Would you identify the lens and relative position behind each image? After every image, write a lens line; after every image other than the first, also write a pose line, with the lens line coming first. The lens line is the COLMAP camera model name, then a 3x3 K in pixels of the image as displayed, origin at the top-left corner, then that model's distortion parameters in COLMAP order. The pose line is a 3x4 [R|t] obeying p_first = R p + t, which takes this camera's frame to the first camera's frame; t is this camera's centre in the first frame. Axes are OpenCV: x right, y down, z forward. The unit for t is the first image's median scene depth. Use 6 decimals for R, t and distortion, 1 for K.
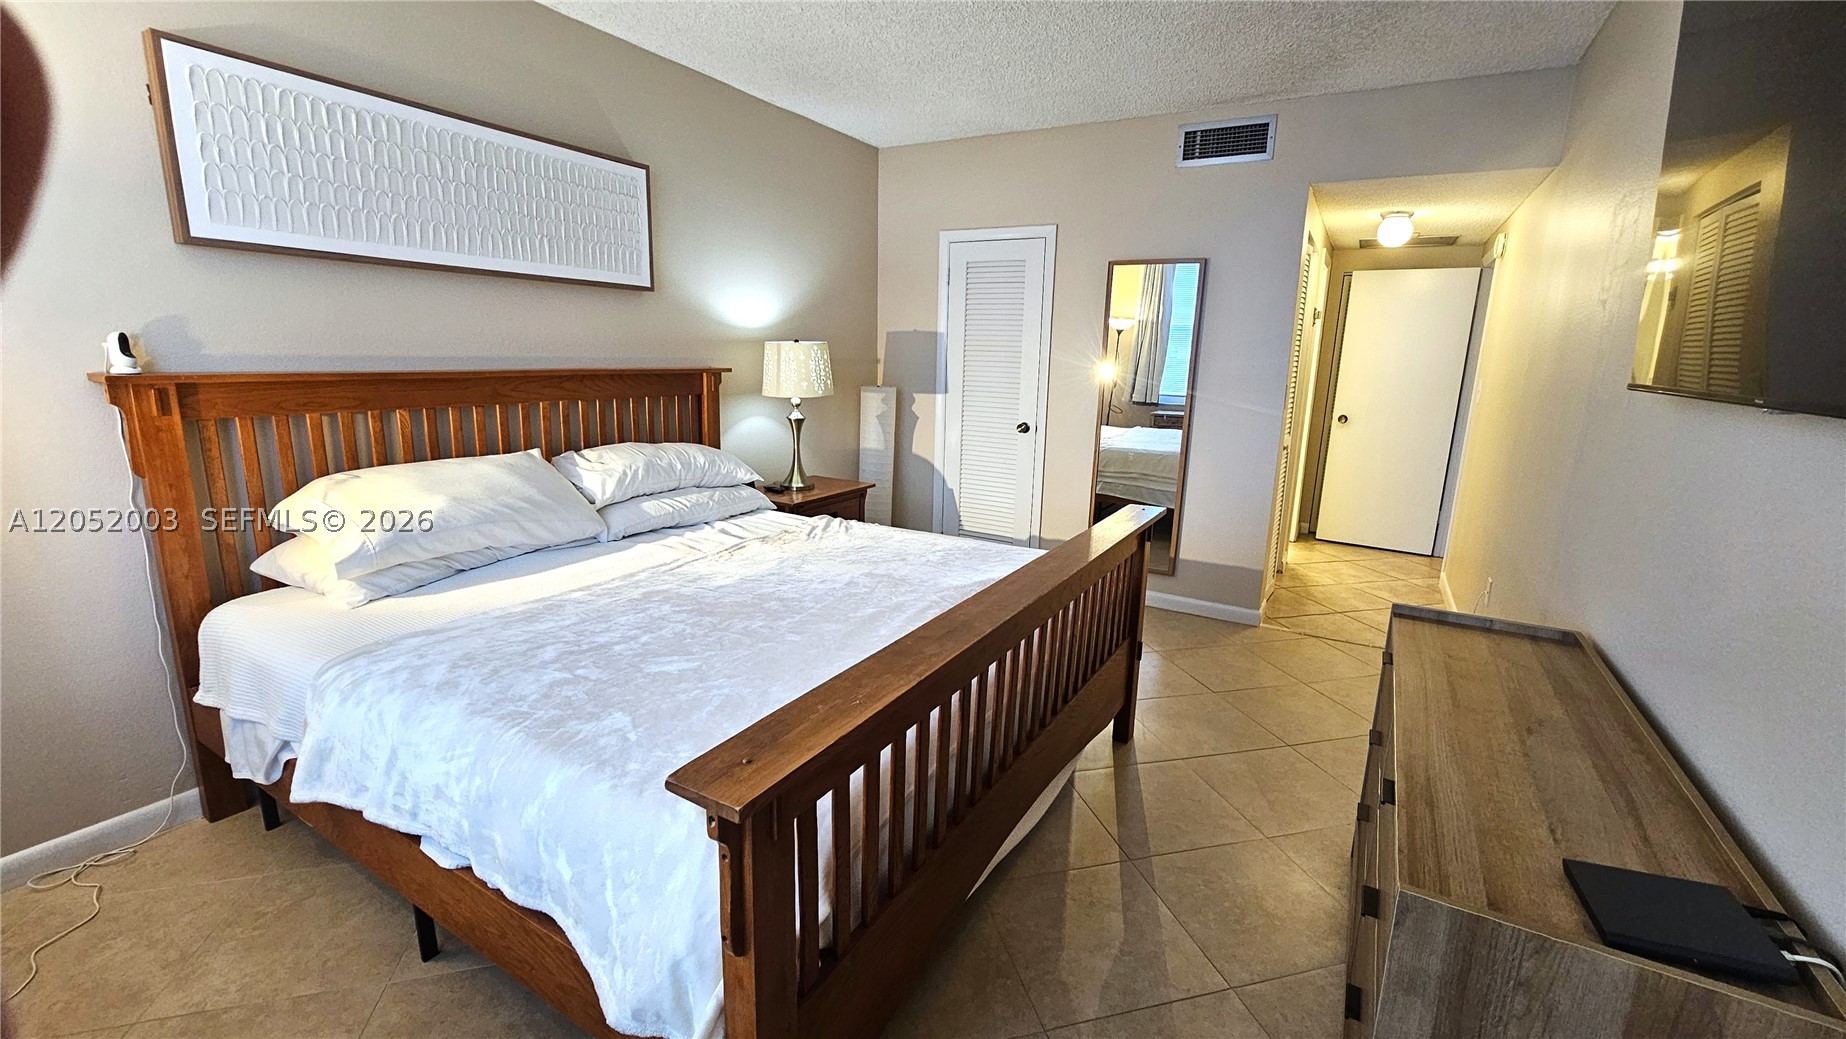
lens RADIAL K [[755.0, 0, 933.7], [0, 755.0, 514.0], [0, 0, 1]] dist [-0.001537, -0.000278]
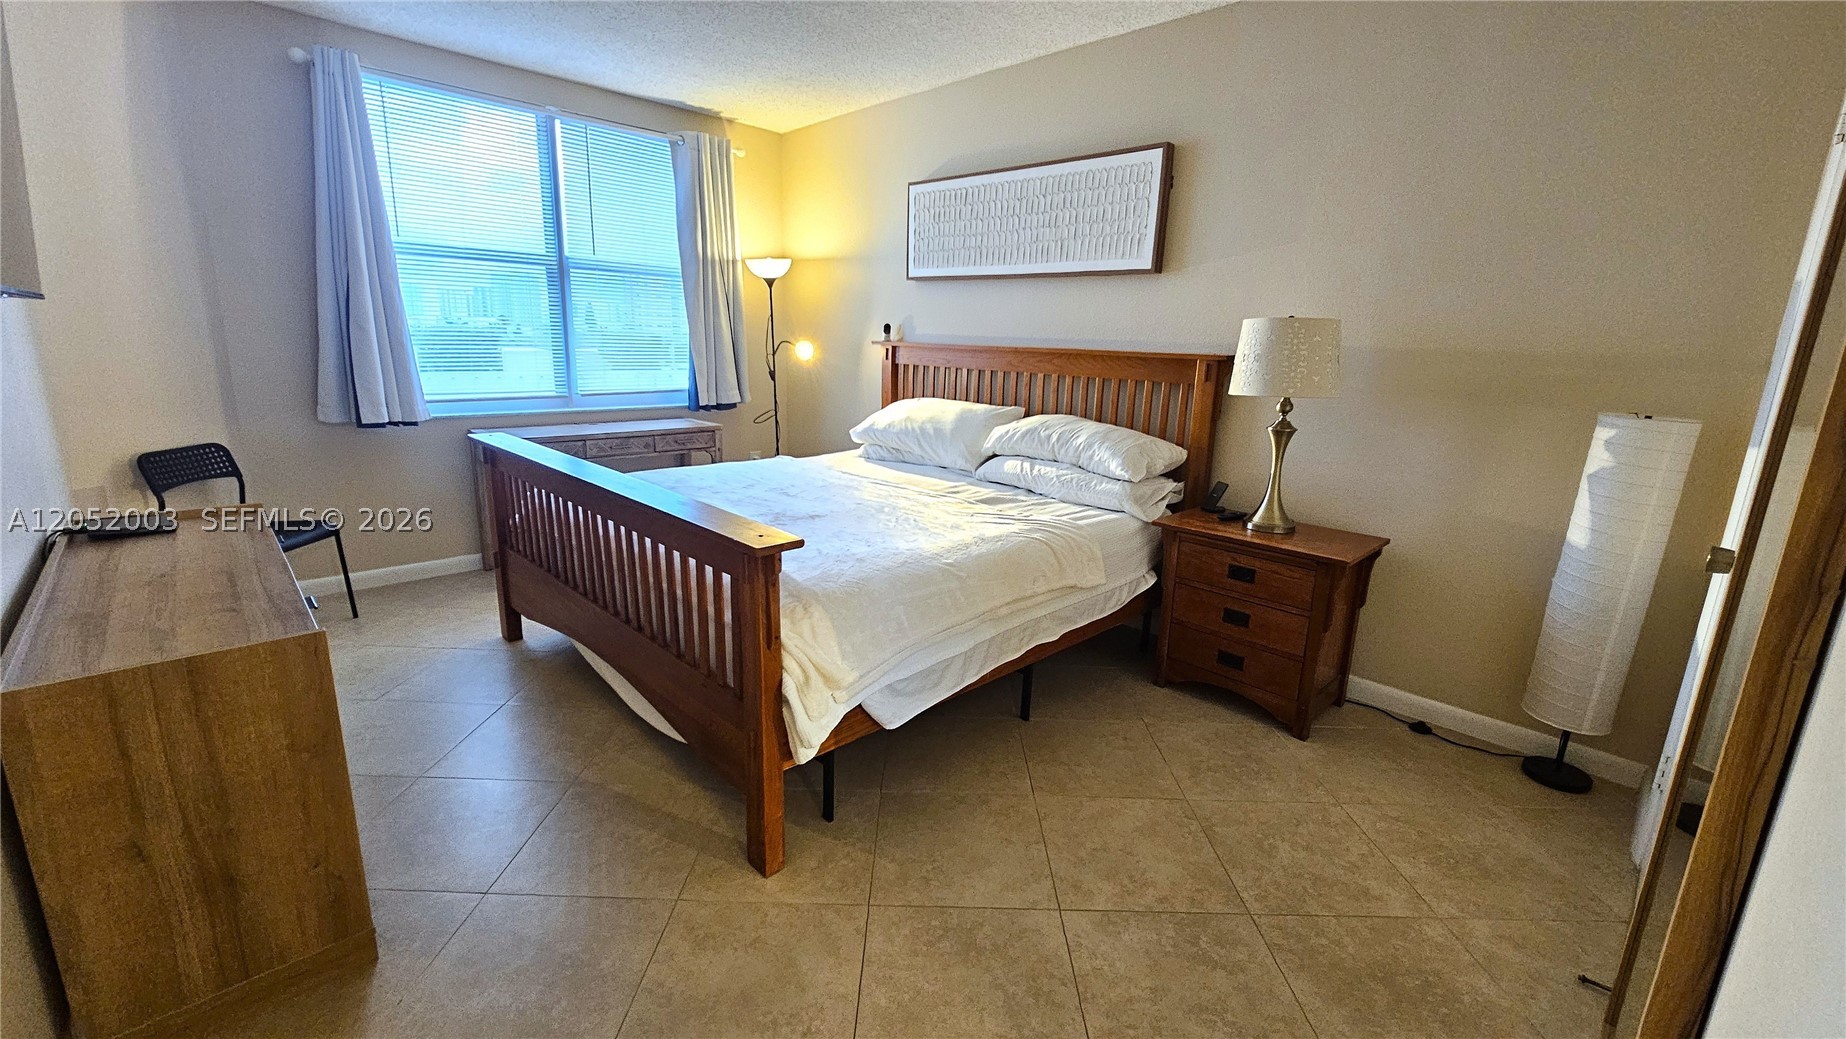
lens RADIAL K [[755.0, 0, 933.7], [0, 755.0, 514.0], [0, 0, 1]] dist [-0.001537, -0.000278]
pose [[-0.269908, 0.202409, -0.941371, 0.715455], [-0.234164, 0.934508, 0.268072, -0.207025], [0.933979, 0.292790, -0.204834, 1.069544]]
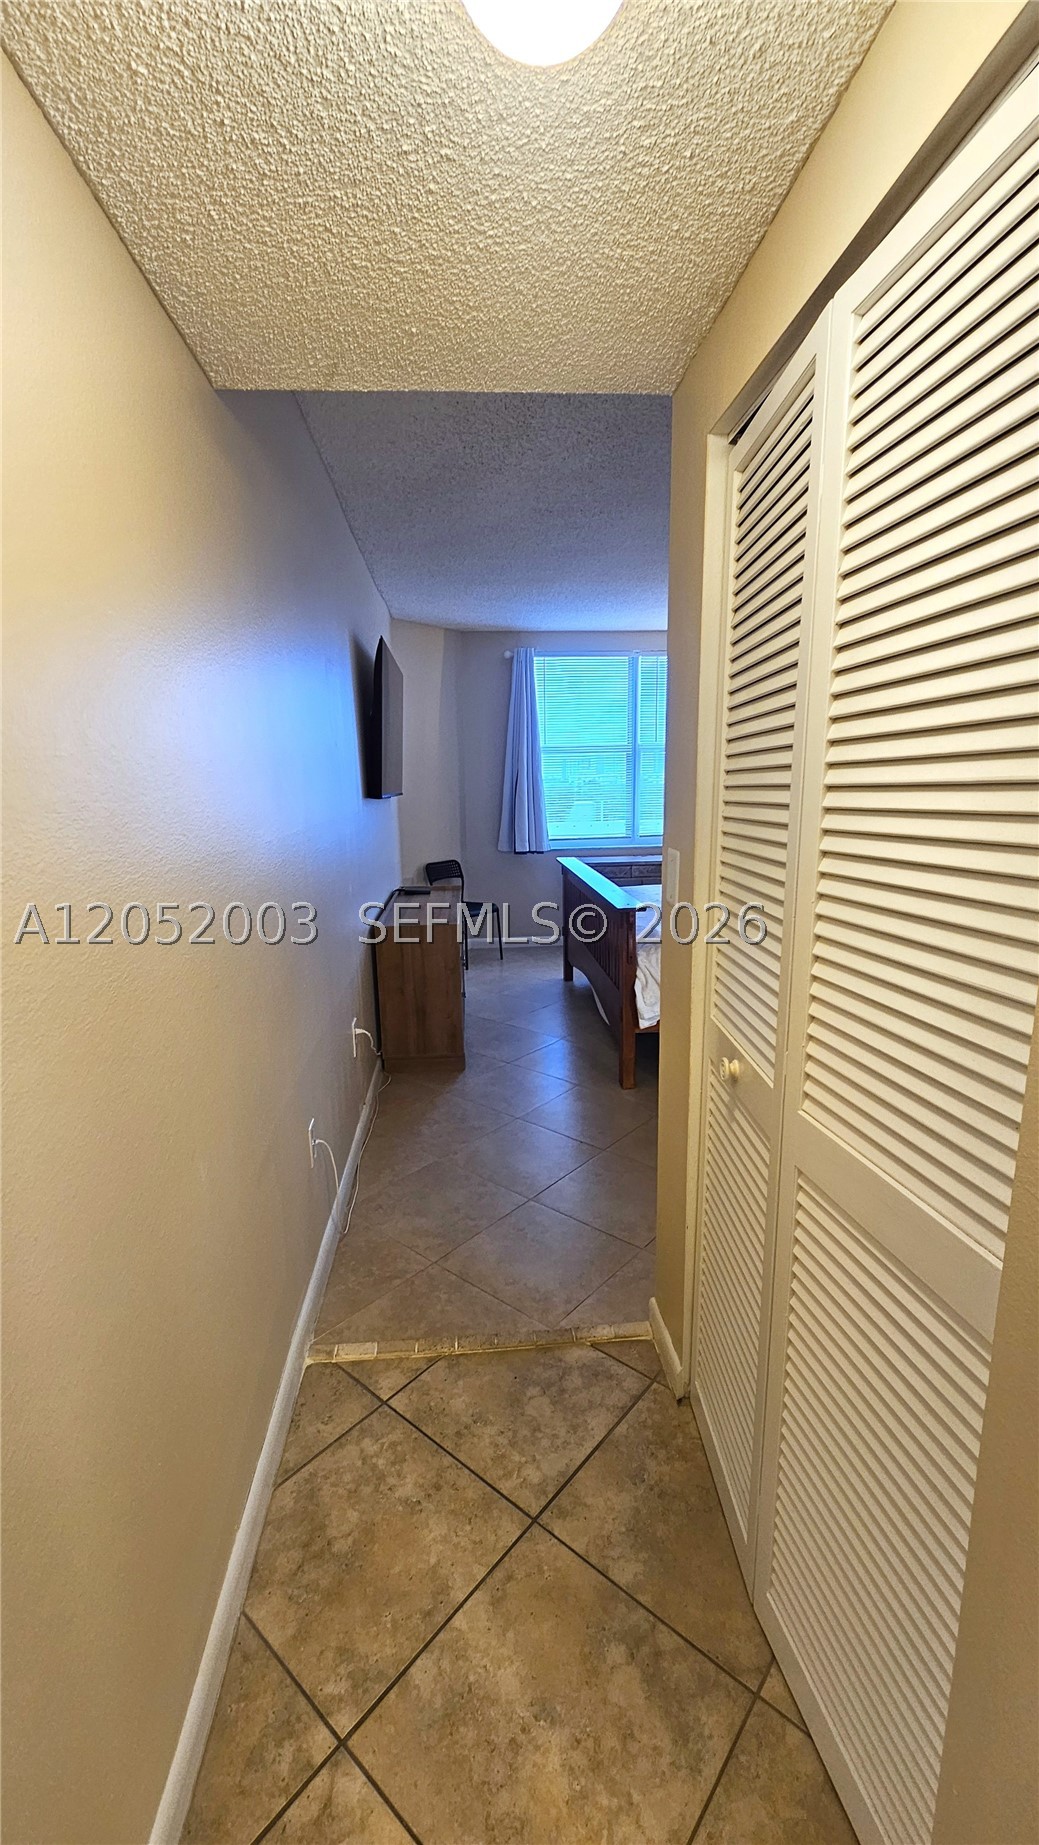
lens RADIAL K [[754.9, 0, 520.9], [0, 754.9, 927.4], [0, 0, 1]] dist [0.006466, -0.007531]
pose [[-0.831124, 0.116086, -0.543835, 0.939864], [-0.100905, 0.930250, 0.352779, -0.340616], [0.546855, 0.348079, -0.761440, 1.558174]]
